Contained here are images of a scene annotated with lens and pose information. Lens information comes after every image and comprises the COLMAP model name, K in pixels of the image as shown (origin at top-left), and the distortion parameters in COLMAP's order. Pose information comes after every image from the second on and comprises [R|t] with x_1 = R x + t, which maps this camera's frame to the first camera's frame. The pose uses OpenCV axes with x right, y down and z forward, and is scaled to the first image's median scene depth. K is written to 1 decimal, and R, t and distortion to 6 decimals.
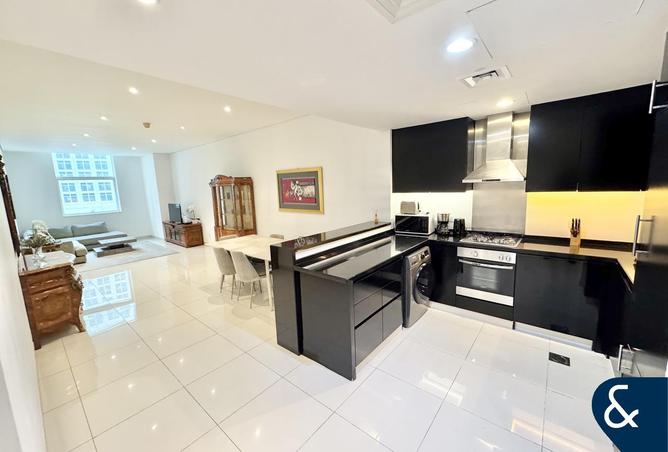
lens RADIAL K [[267.2, 0, 334.0], [0, 267.2, 226.0], [0, 0, 1]] dist [0.000601, 0.000216]
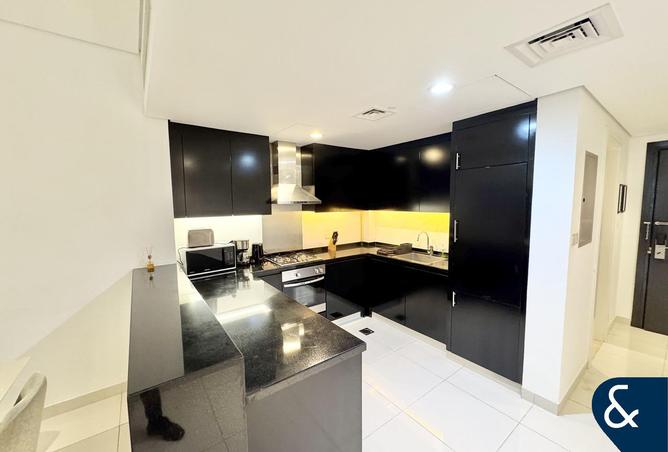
lens RADIAL K [[267.2, 0, 334.0], [0, 267.2, 226.0], [0, 0, 1]] dist [0.000601, 0.000216]
pose [[0.233357, -0.055298, 0.970818, -0.252718], [0.151758, 0.988219, 0.019811, -0.046766], [-0.960476, 0.142707, 0.239000, 0.374666]]
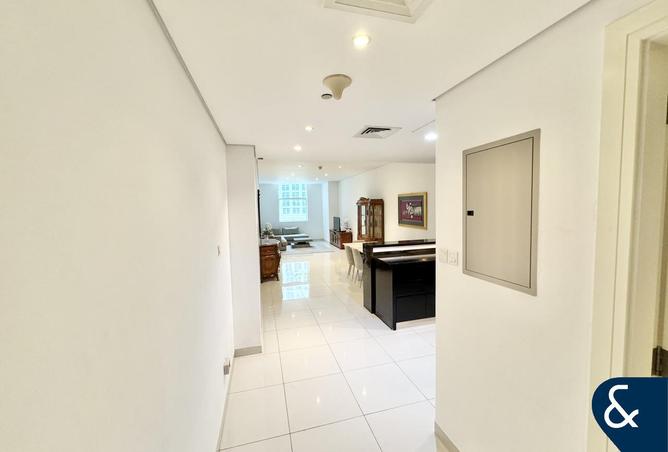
lens RADIAL K [[267.2, 0, 334.0], [0, 267.2, 226.0], [0, 0, 1]] dist [0.000601, 0.000216]
pose [[0.824307, 0.058825, -0.563078, 0.276660], [-0.095080, 0.994845, -0.035258, 0.021329], [0.558102, 0.082601, 0.825651, -0.242176]]
